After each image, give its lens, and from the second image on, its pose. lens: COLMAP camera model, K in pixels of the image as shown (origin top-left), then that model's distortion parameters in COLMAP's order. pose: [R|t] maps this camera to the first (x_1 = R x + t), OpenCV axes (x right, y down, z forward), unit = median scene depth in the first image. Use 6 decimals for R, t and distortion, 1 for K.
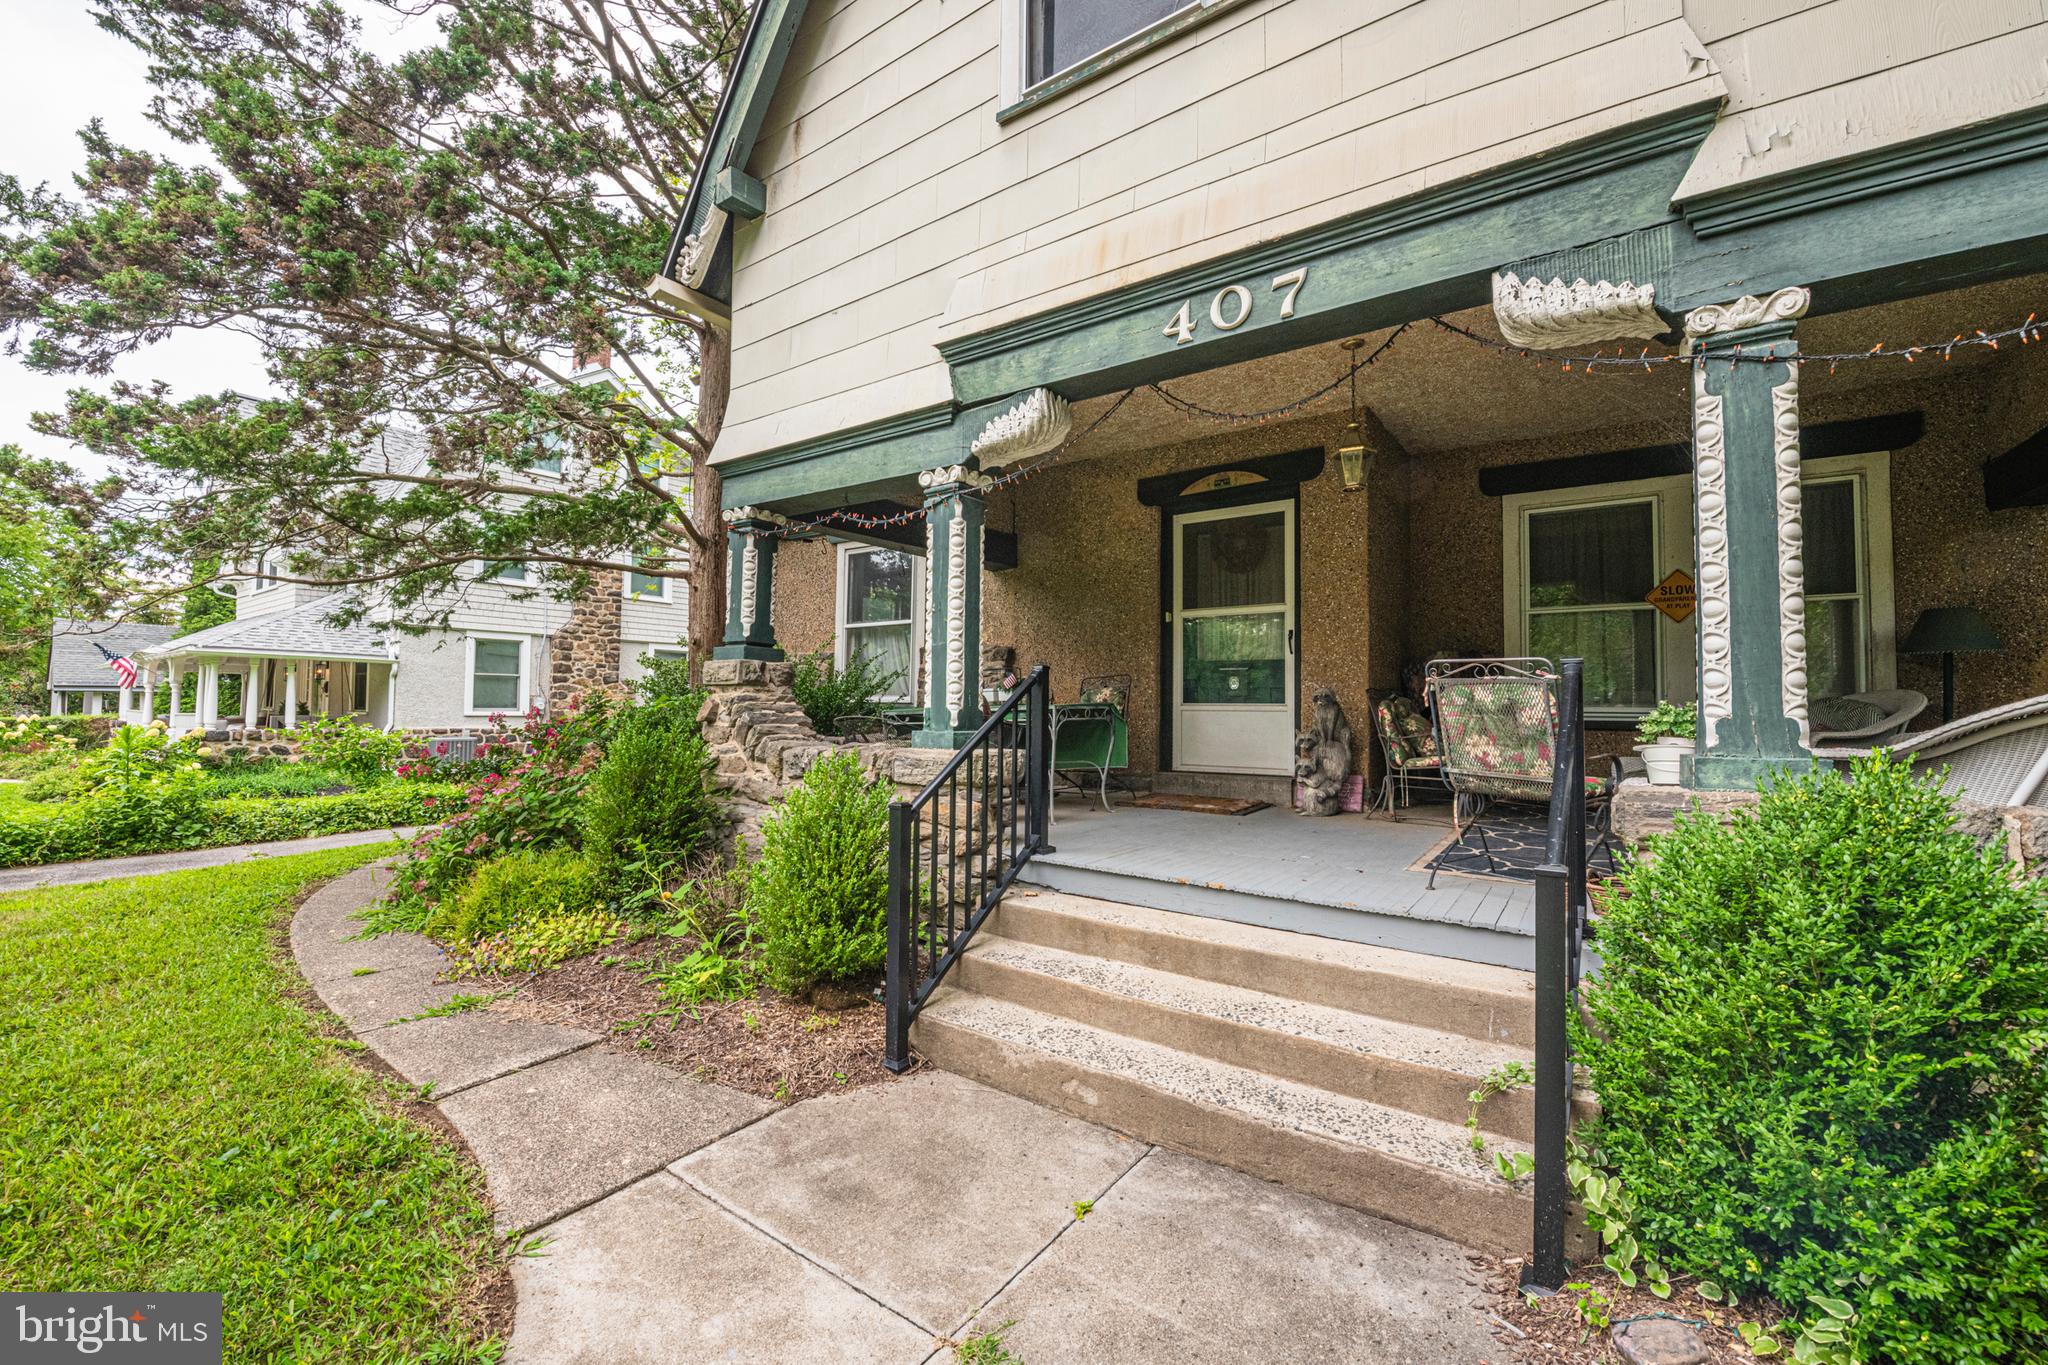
lens RADIAL K [[813.8, 0, 1032.7], [0, 813.8, 683.8], [0, 0, 1]] dist [-0.013050, -0.004417]
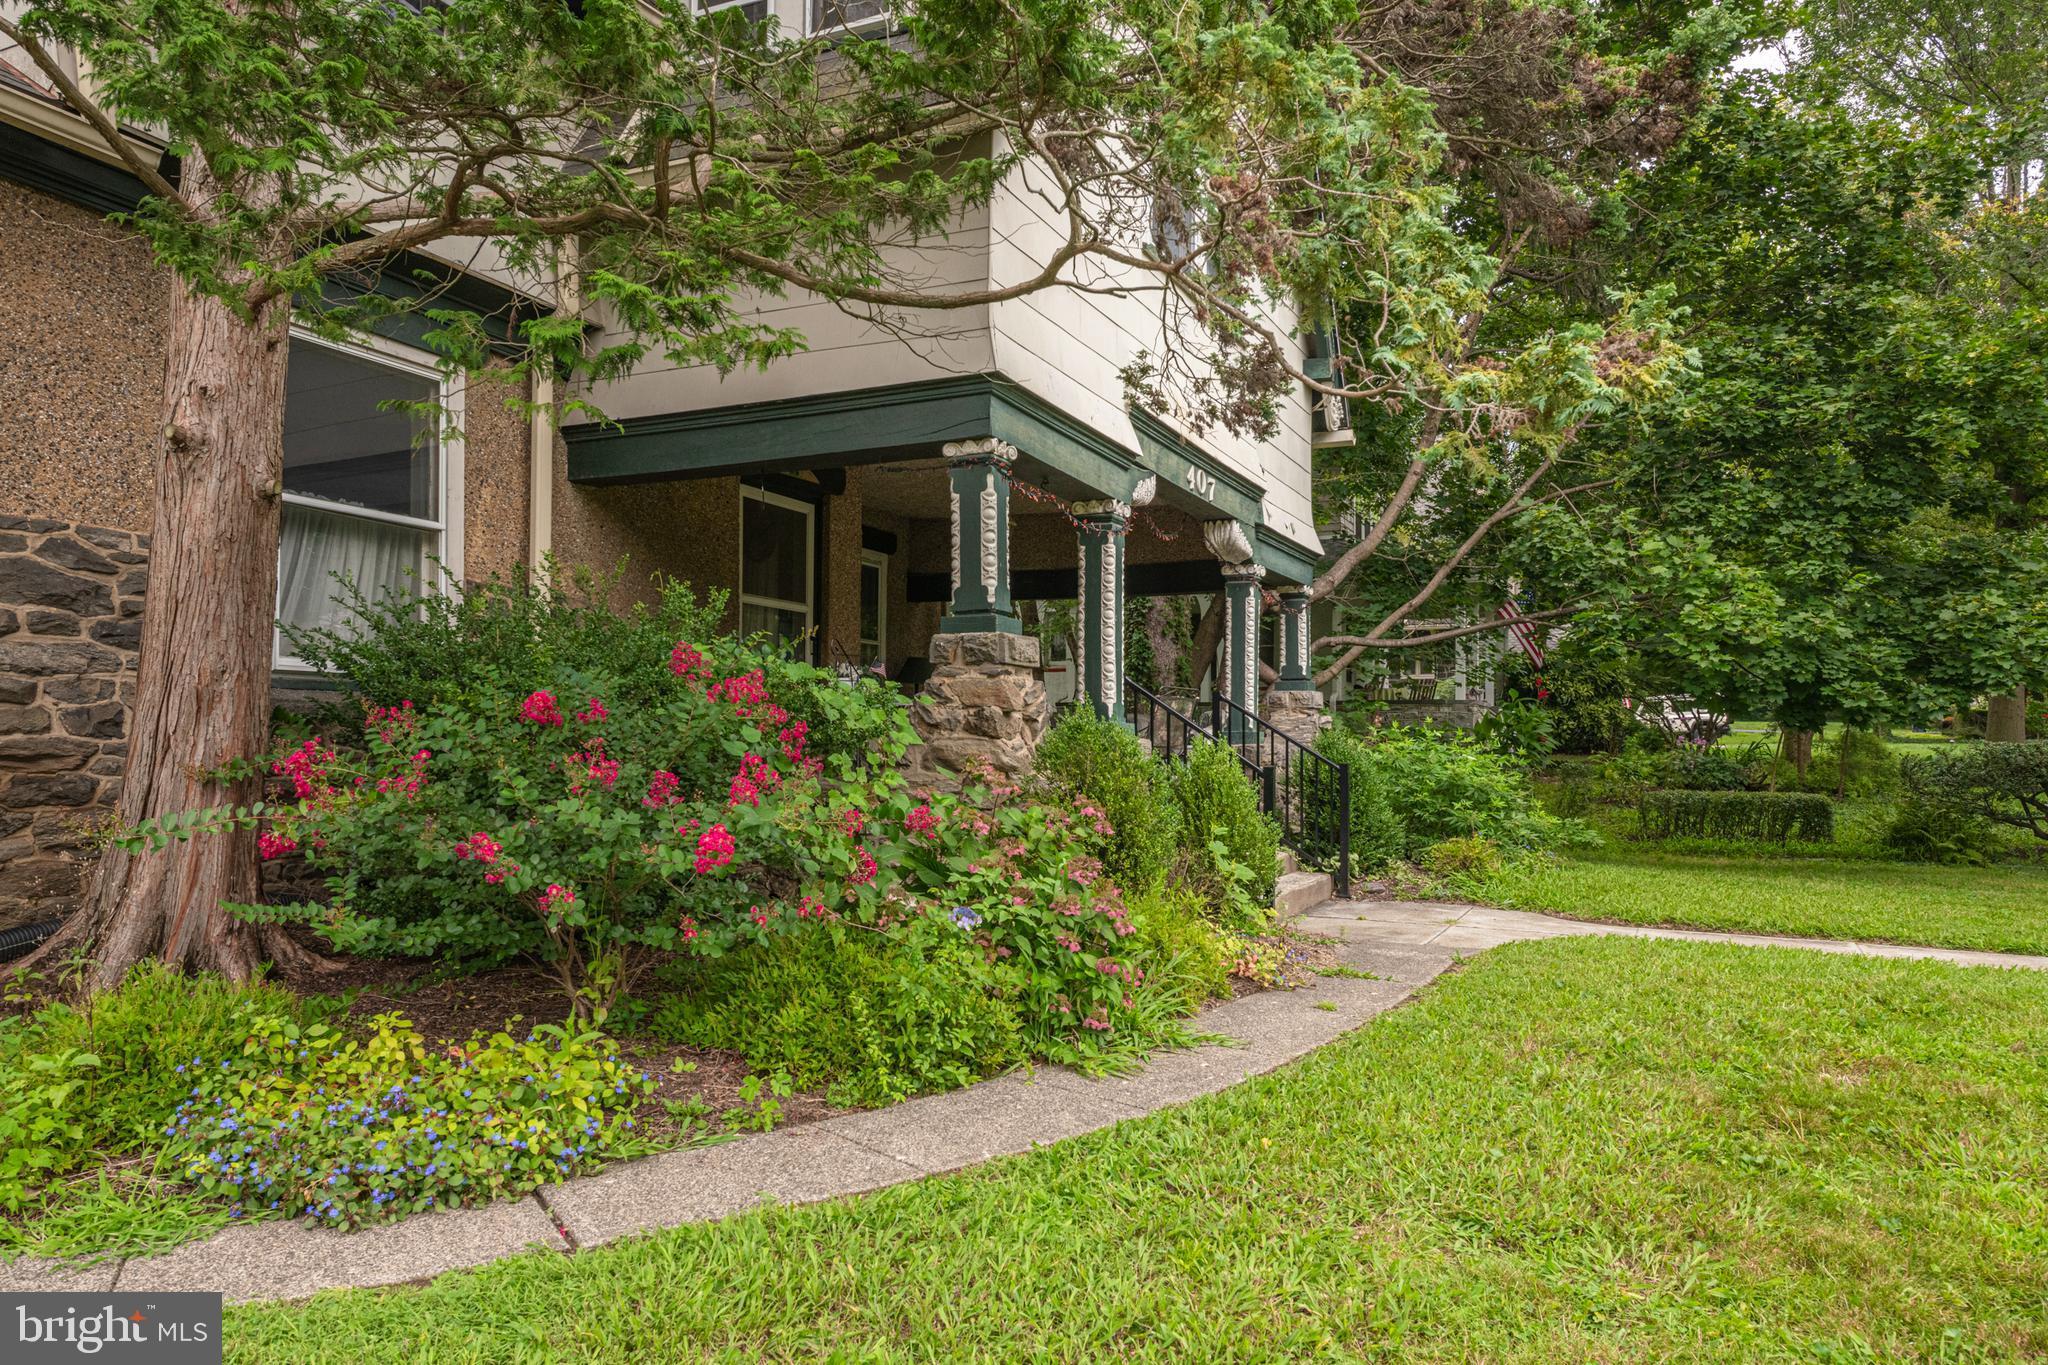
lens RADIAL K [[1446.3, 0, 1024.0], [0, 1446.3, 682.5], [0, 0, 1]] dist [0.077536, 0.000368]
pose [[-0.188919, 0.037334, 0.981283, -2.182599], [-0.035176, 0.998378, -0.044757, 0.099451], [-0.981362, -0.042973, -0.187299, 1.545548]]
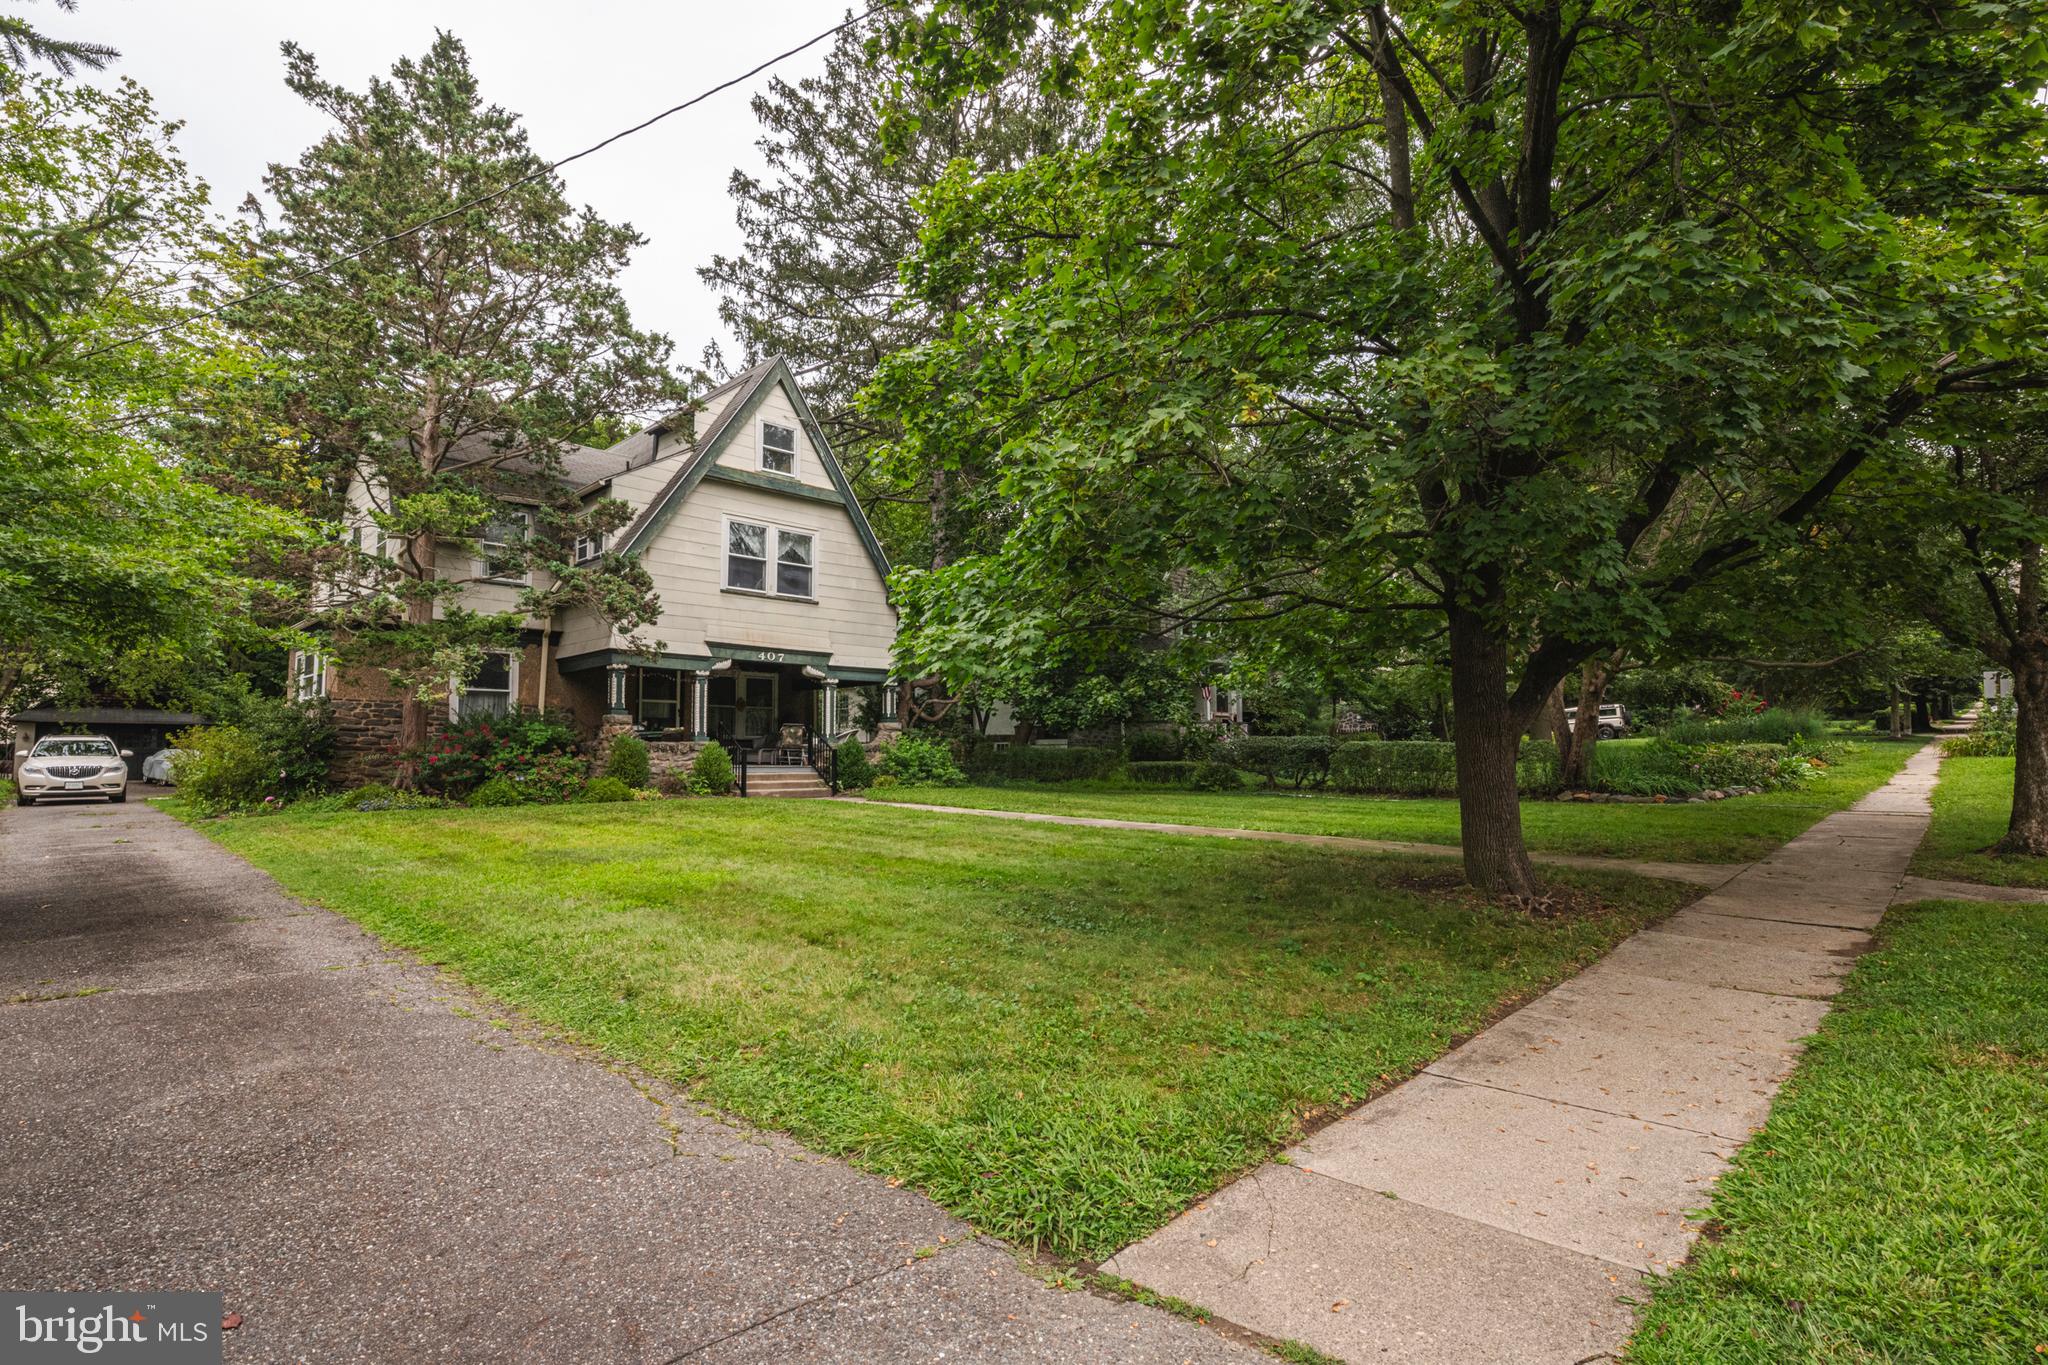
lens RADIAL K [[1009.3, 0, 1024.0], [0, 1009.3, 682.5], [0, 0, 1]] dist [0.001659, 0.000126]
pose [[0.161895, 0.064124, 0.984722, -4.758683], [-0.021561, 0.997878, -0.061436, 0.060463], [-0.986572, -0.011285, 0.162934, -1.362487]]
